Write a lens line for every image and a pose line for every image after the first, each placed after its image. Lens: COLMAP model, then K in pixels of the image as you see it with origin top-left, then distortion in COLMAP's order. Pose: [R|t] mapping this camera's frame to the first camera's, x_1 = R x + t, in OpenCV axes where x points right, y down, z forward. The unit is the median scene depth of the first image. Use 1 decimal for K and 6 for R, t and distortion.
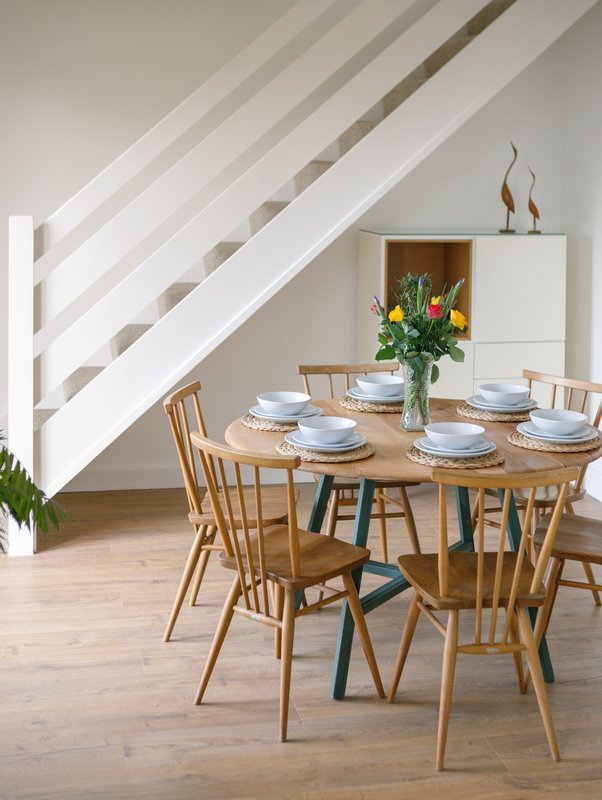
lens RADIAL K [[1842.3, 0, 301.0], [0, 1842.3, 400.0], [0, 0, 1]] dist [0.008099, -0.005764]
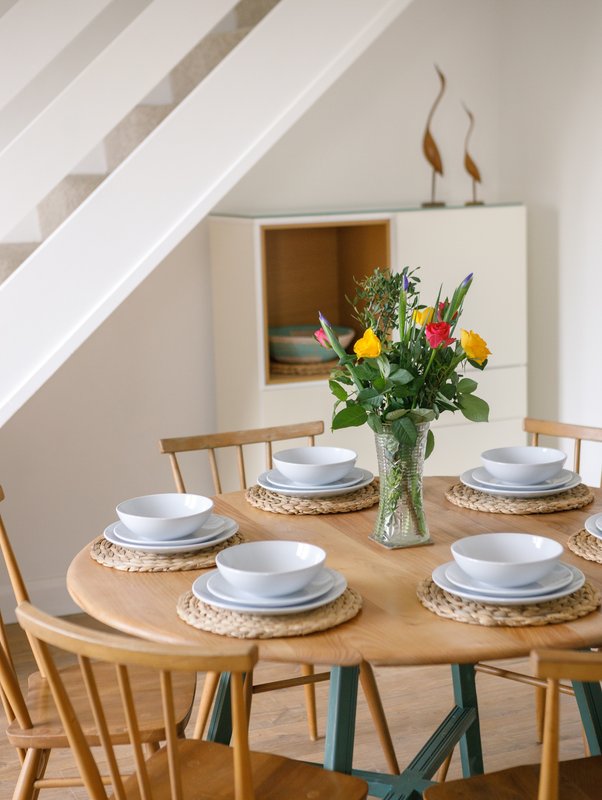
lens RADIAL K [[1621.7, 0, 301.0], [0, 1621.7, 400.0], [0, 0, 1]] dist [-0.027426, -0.056481]
pose [[0.977483, -0.074657, 0.197367, -0.062106], [0.074716, 0.997179, 0.007162, -0.033135], [-0.197345, 0.007746, 0.980303, 0.498131]]
